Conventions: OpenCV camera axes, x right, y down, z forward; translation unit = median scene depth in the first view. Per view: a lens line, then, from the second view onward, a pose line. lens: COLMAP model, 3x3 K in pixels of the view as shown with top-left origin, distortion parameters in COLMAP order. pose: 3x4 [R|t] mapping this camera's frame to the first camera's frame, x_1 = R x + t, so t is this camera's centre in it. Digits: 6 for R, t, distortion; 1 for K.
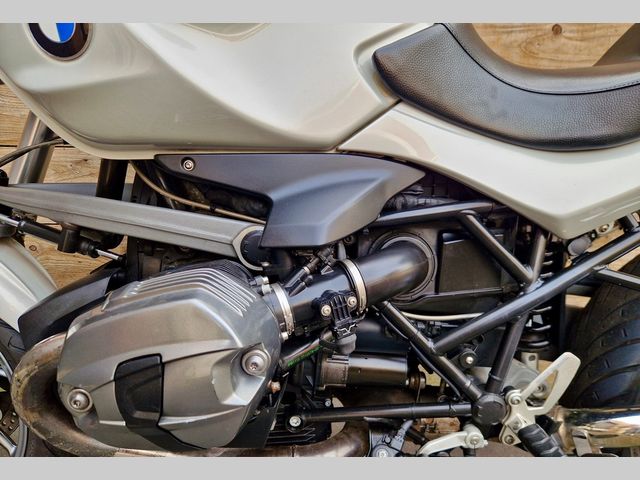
lens RADIAL K [[436.0, 0, 322.4], [0, 436.0, 262.9], [0, 0, 1]] dist [0.060736, -0.059606]
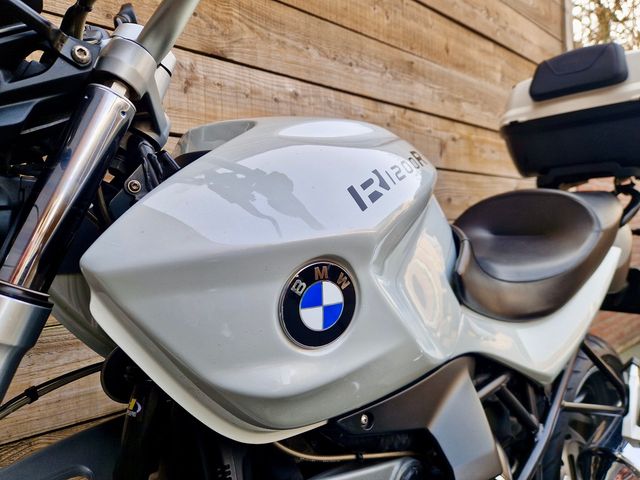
lens RADIAL K [[436.0, 0, 318.7], [0, 436.0, 236.3], [0, 0, 1]] dist [0.060736, -0.059606]
pose [[0.783632, -0.038902, 0.620006, -0.804863], [0.181635, 0.968772, -0.168785, -0.397424], [-0.594079, 0.244881, 0.766227, 0.274377]]
